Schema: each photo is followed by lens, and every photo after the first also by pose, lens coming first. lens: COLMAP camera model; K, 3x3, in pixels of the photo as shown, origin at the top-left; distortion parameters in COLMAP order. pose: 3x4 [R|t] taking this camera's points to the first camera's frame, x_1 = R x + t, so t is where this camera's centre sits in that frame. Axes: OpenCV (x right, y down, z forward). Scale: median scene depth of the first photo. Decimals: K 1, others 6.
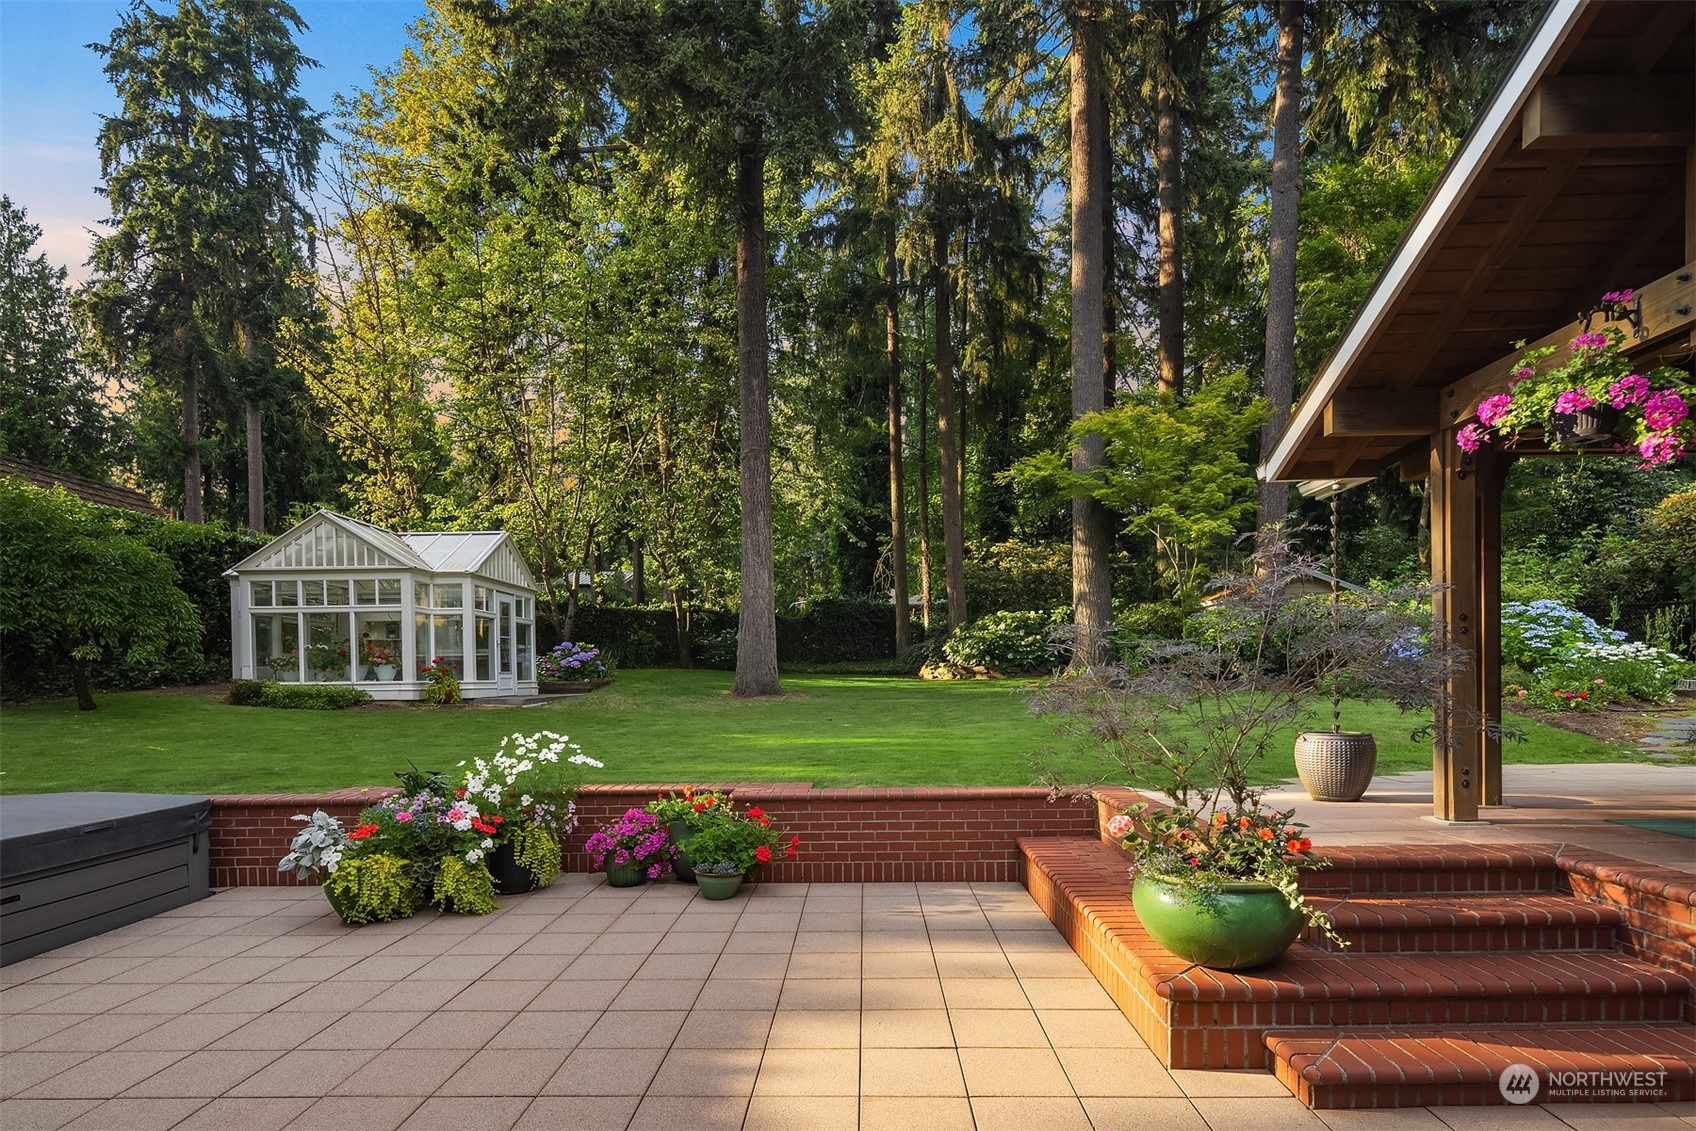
lens RADIAL K [[818.2, 0, 844.9], [0, 818.2, 692.0], [0, 0, 1]] dist [0.004263, -0.003710]
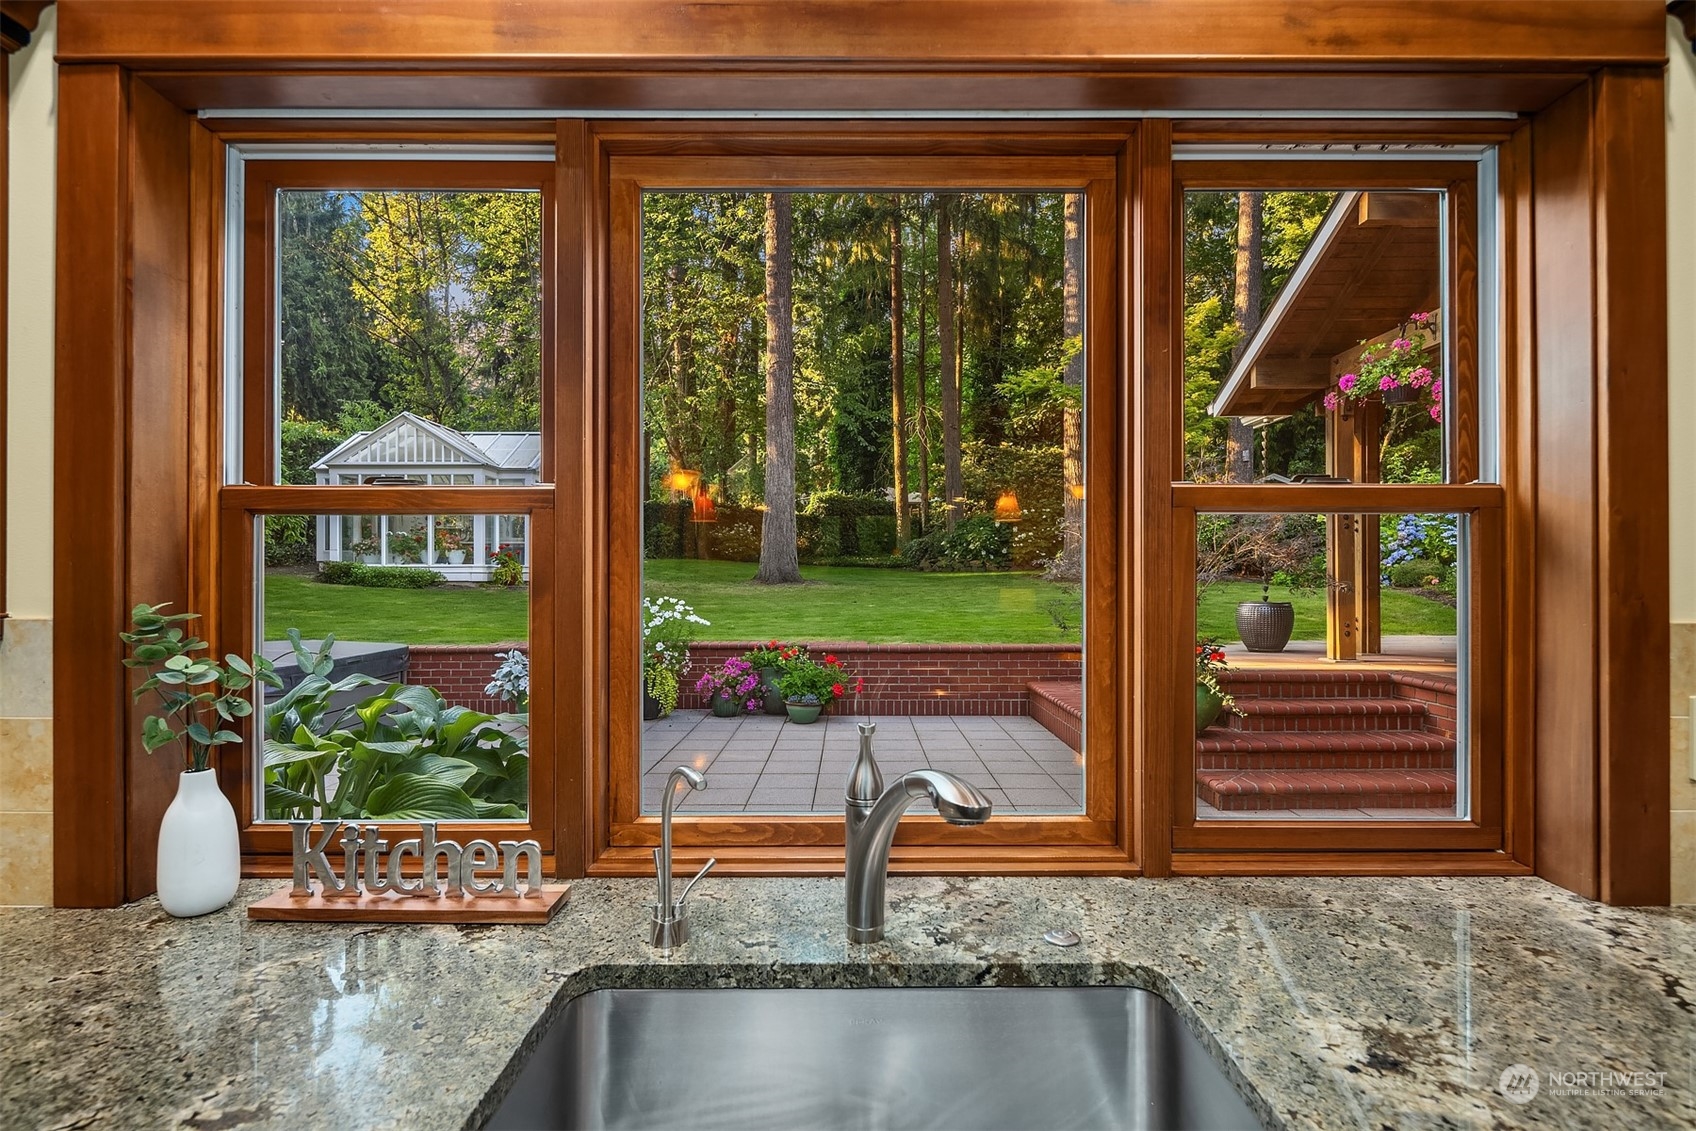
lens RADIAL K [[818.2, 0, 846.8], [0, 818.2, 574.2], [0, 0, 1]] dist [0.004263, -0.003710]
pose [[0.999772, 0.011269, 0.018155, -0.103766], [-0.010949, 0.999785, -0.017620, 0.031855], [-0.018350, 0.017418, 0.999680, -0.302617]]
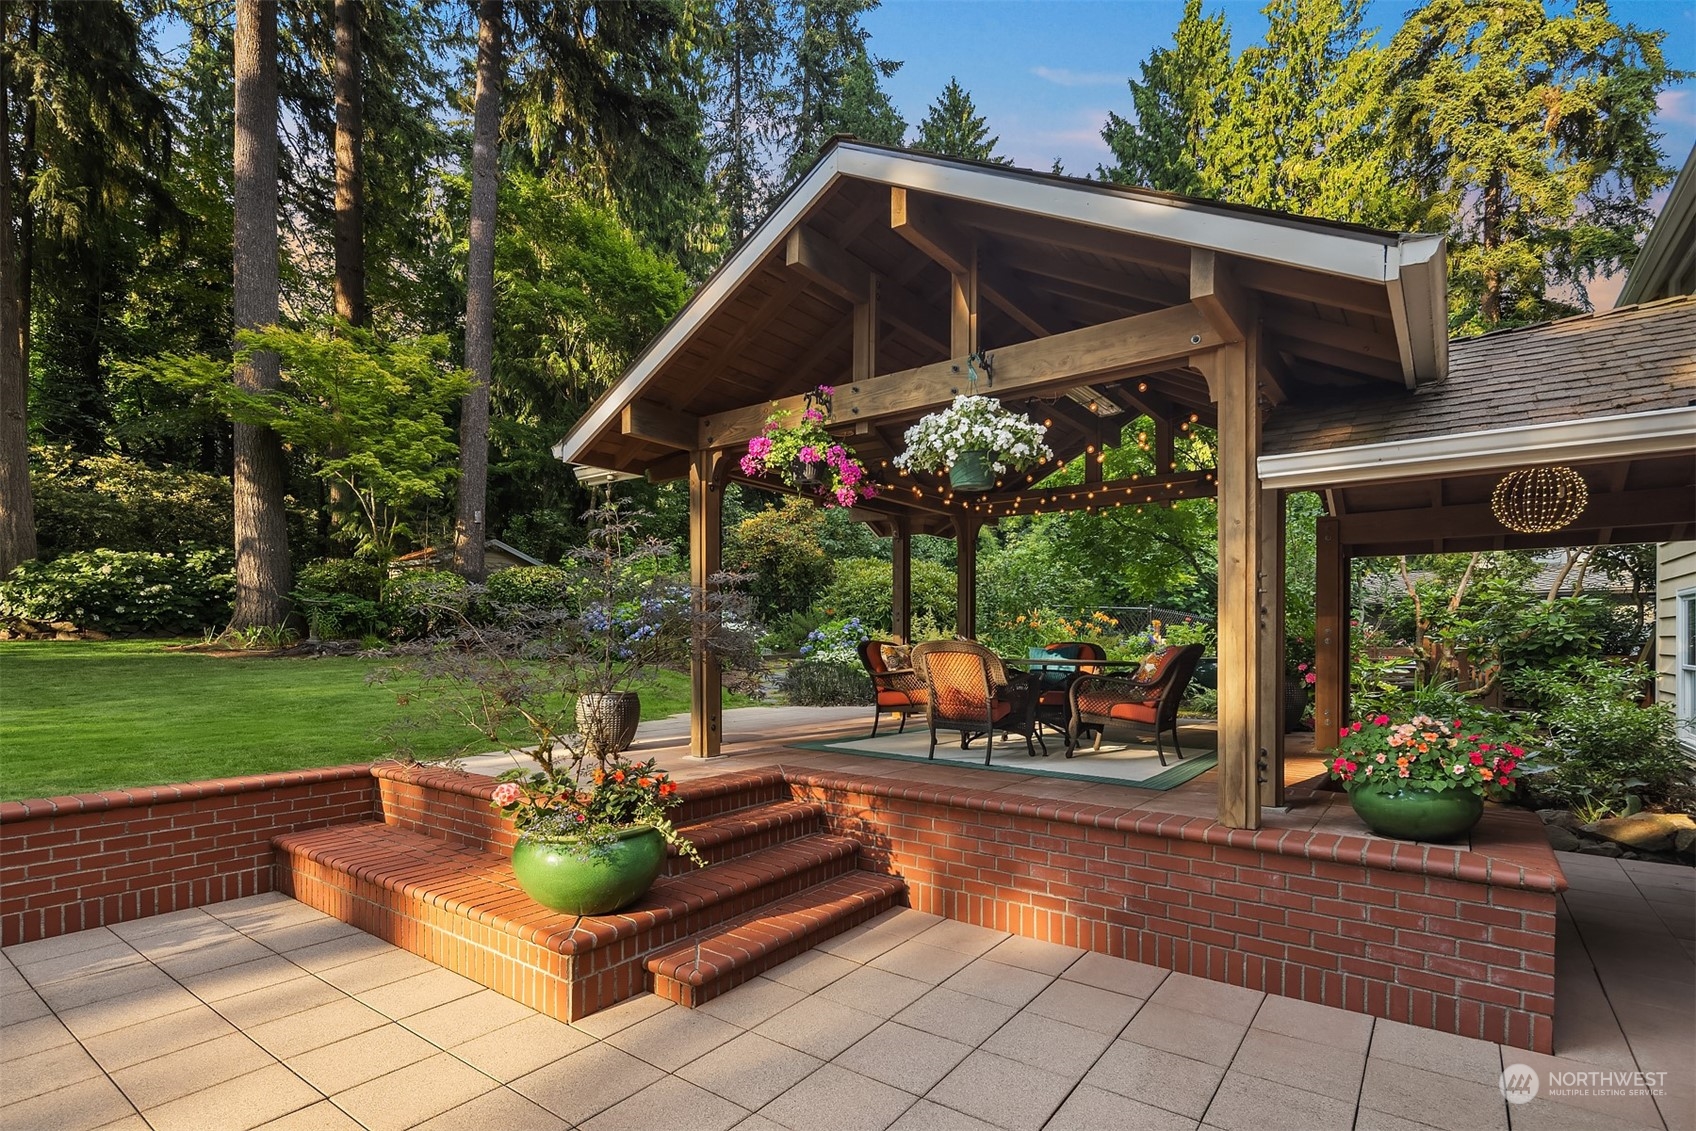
lens RADIAL K [[818.2, 0, 858.4], [0, 818.2, 648.4], [0, 0, 1]] dist [0.004263, -0.003710]
pose [[0.569010, 0.007347, 0.822298, -0.127167], [0.001496, 0.999949, -0.009969, 0.000563], [-0.822329, 0.006902, 0.568970, 0.058779]]
